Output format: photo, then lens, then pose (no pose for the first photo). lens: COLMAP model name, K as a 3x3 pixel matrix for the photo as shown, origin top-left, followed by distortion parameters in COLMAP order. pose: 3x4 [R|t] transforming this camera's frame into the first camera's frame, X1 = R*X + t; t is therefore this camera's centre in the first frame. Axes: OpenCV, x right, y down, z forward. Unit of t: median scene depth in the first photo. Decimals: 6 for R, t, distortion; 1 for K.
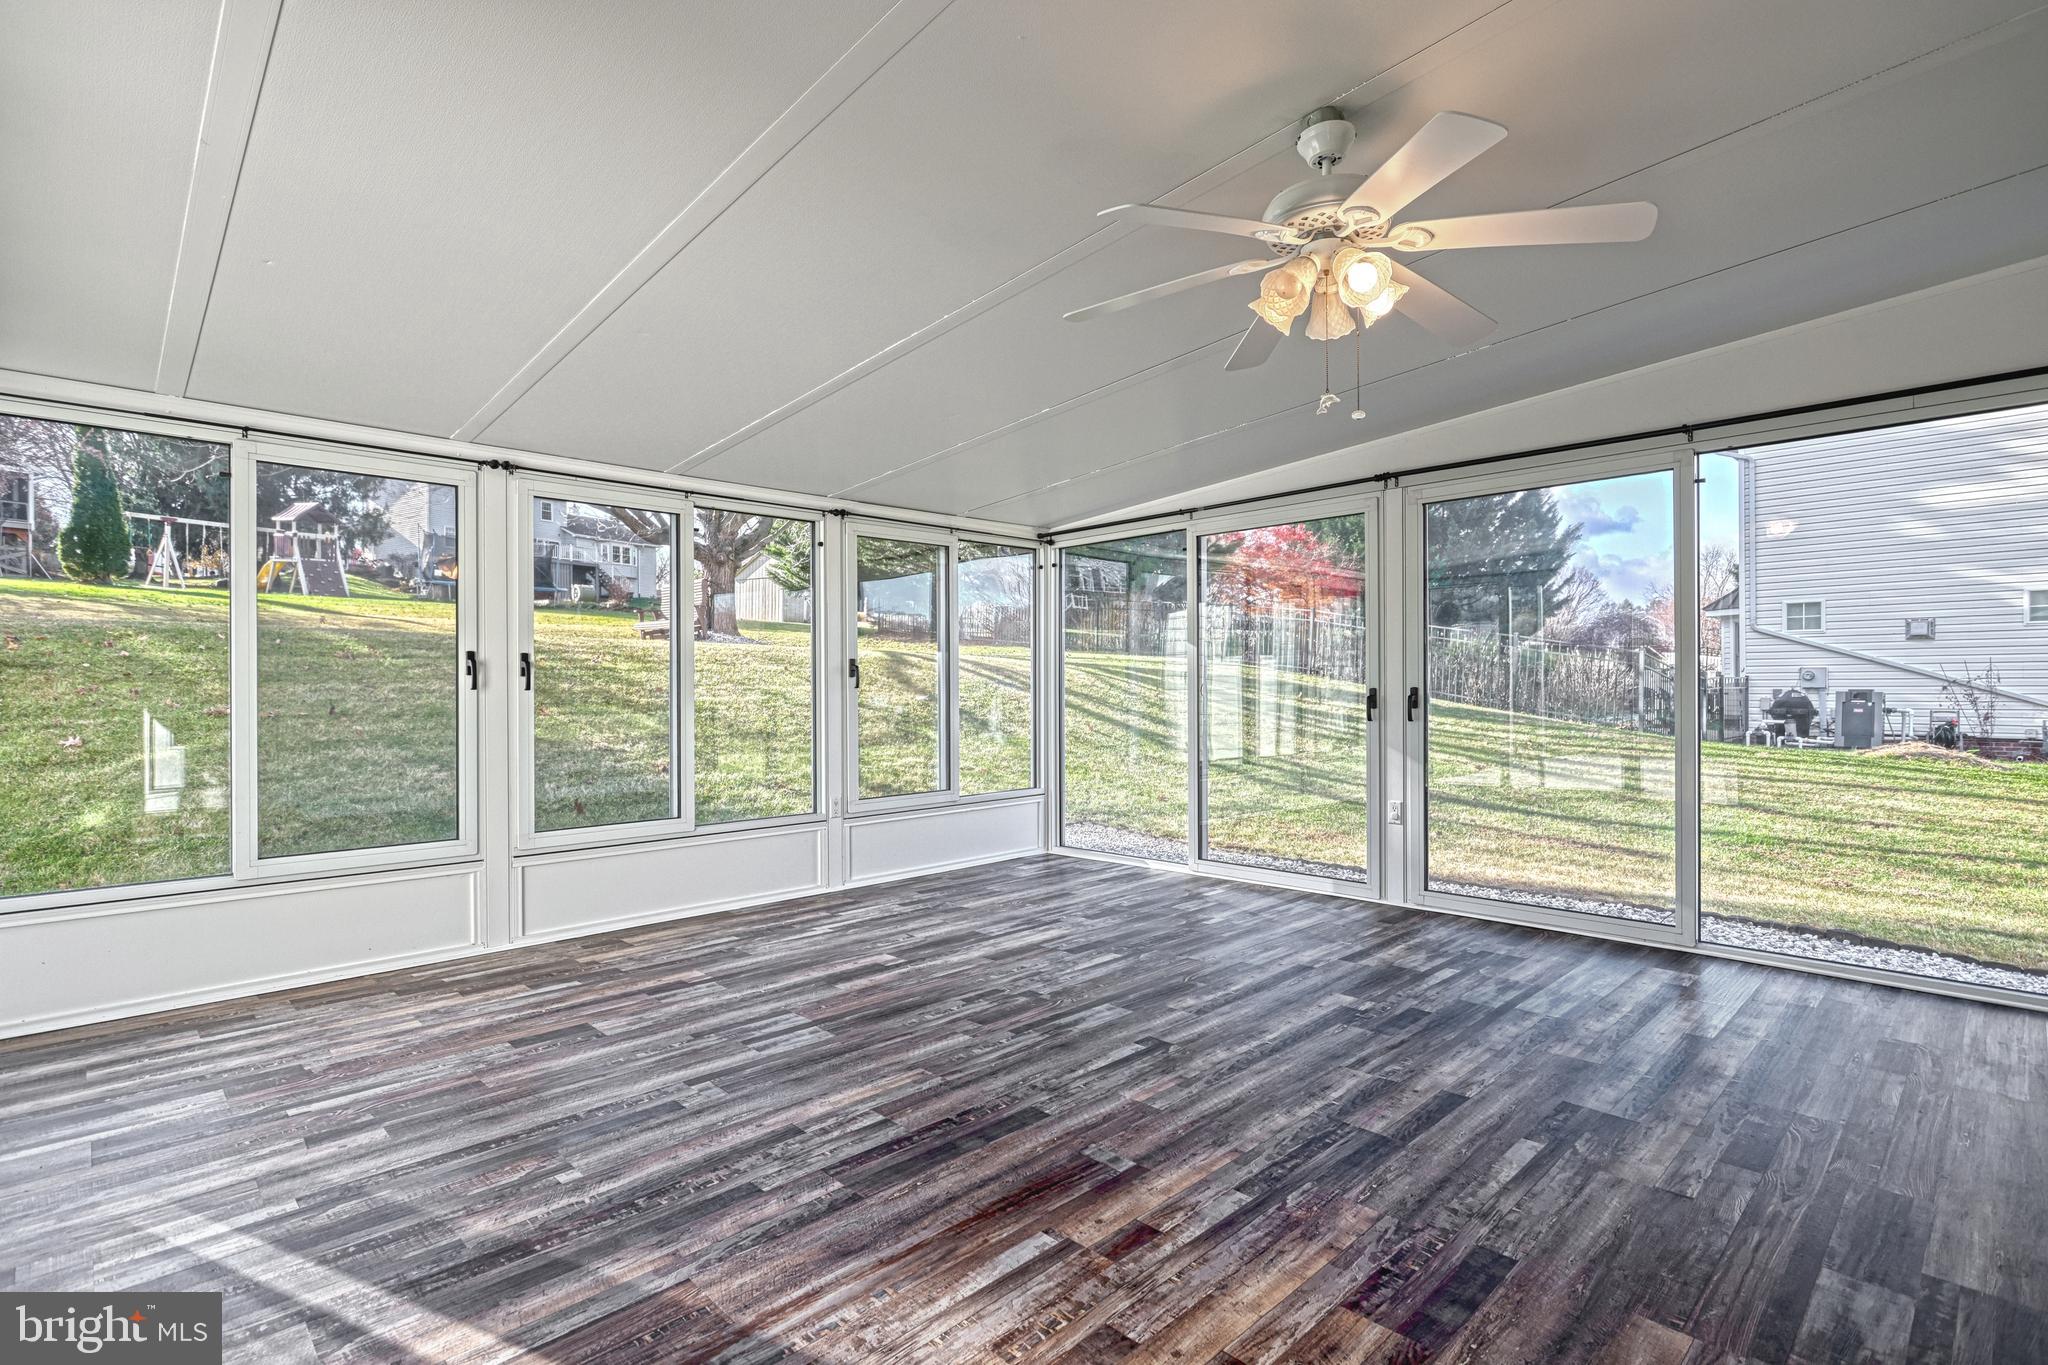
lens RADIAL K [[967.9, 0, 1024.5], [0, 967.9, 669.5], [0, 0, 1]] dist [-0.002543, 0.001229]
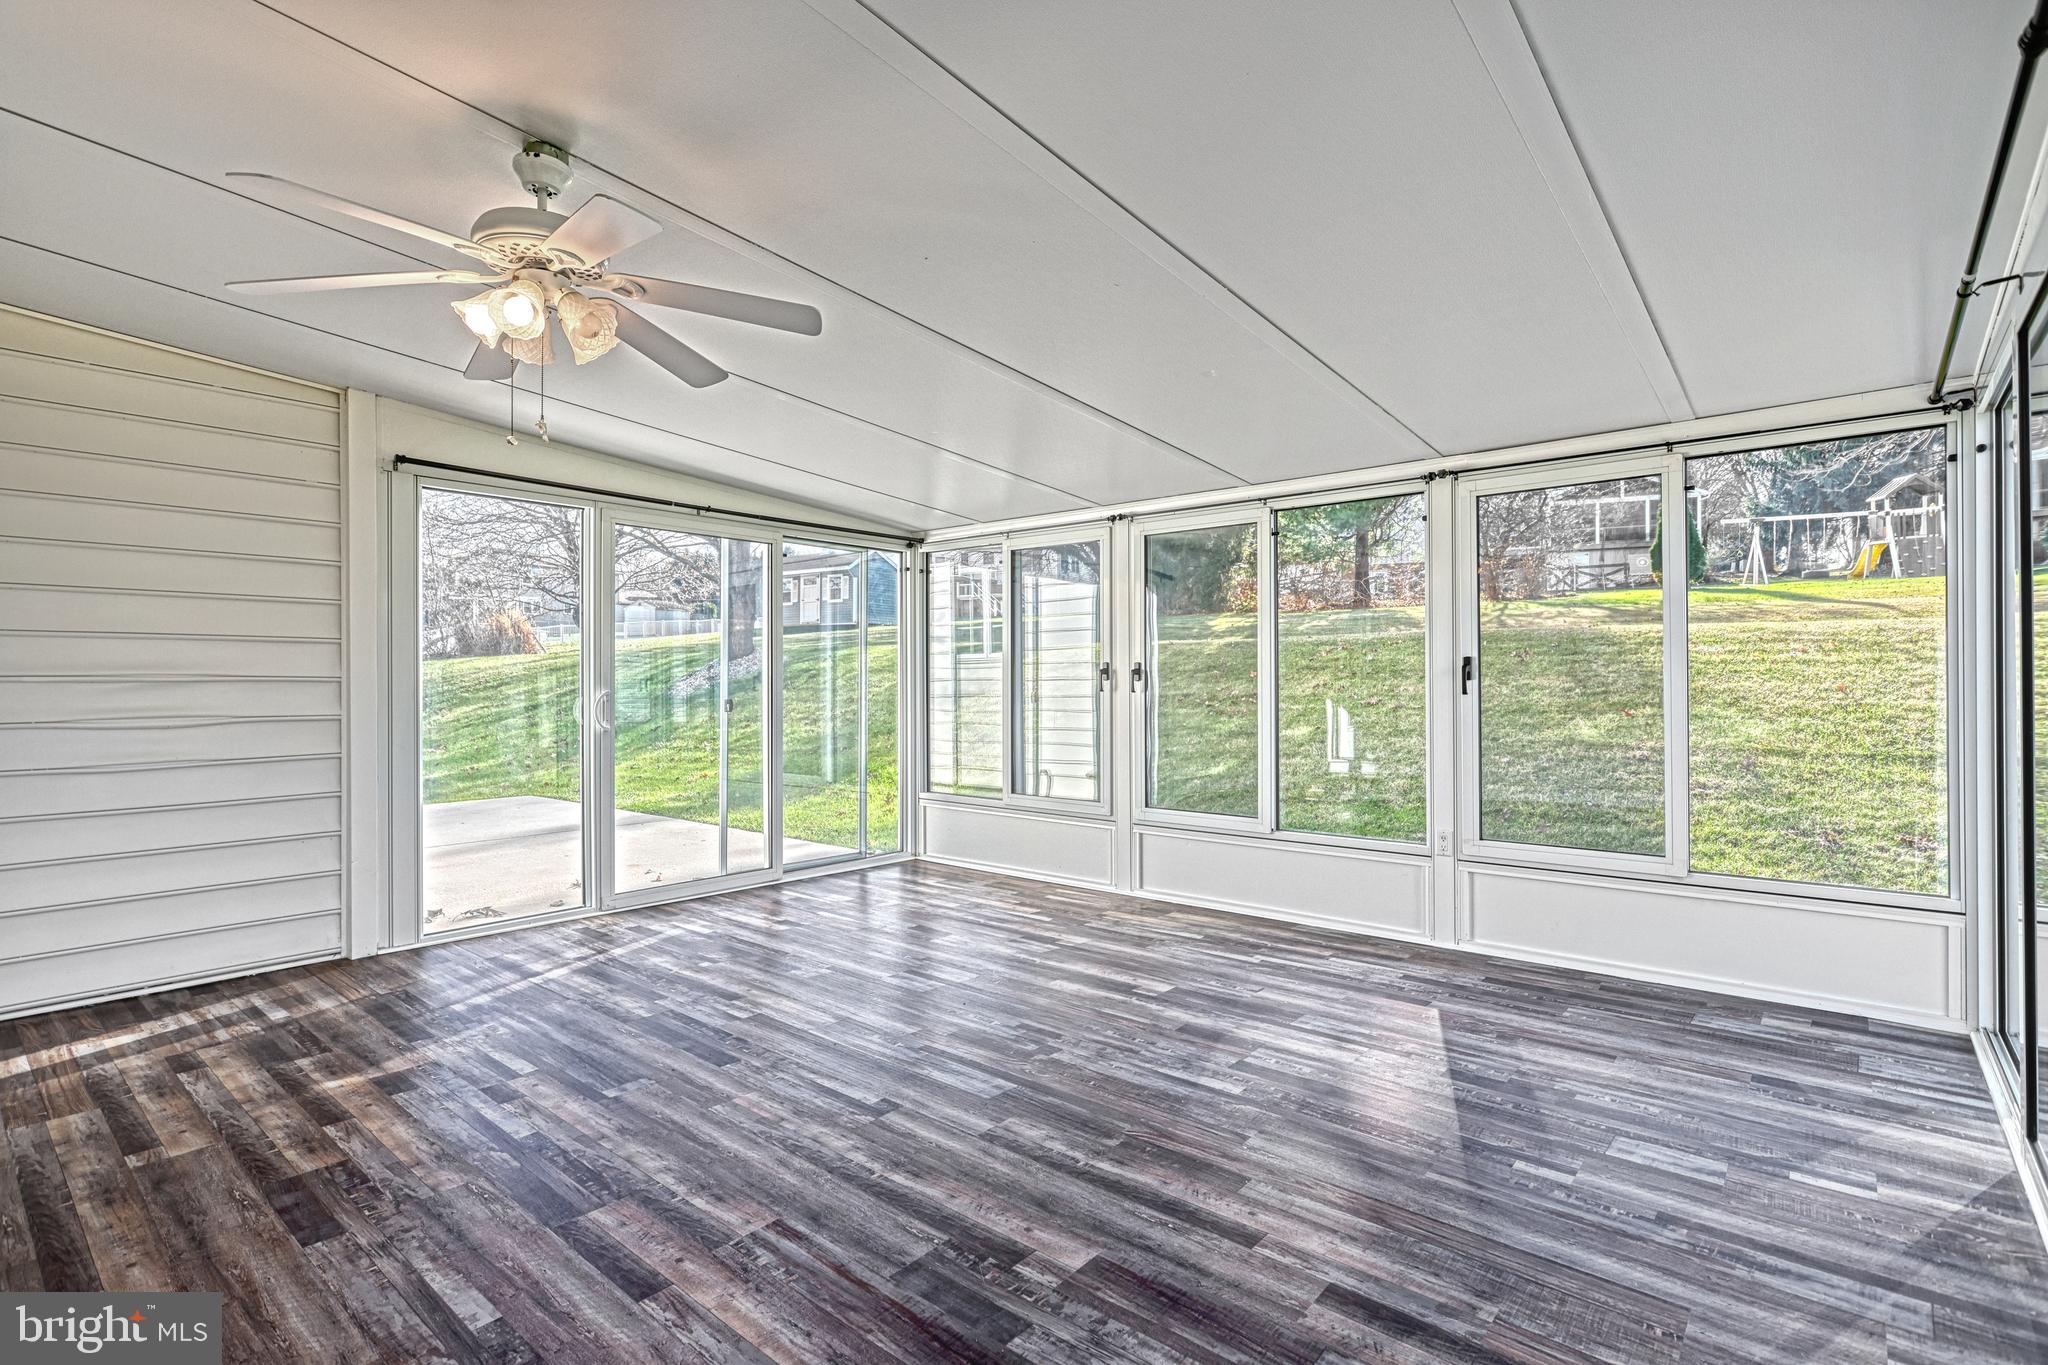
lens RADIAL K [[967.9, 0, 1024.5], [0, 967.9, 669.5], [0, 0, 1]] dist [-0.002543, 0.001229]
pose [[0.096297, -0.007359, -0.995325, 0.961035], [0.018585, 0.999812, -0.005594, -0.004292], [0.995179, -0.017959, 0.096416, 0.987228]]
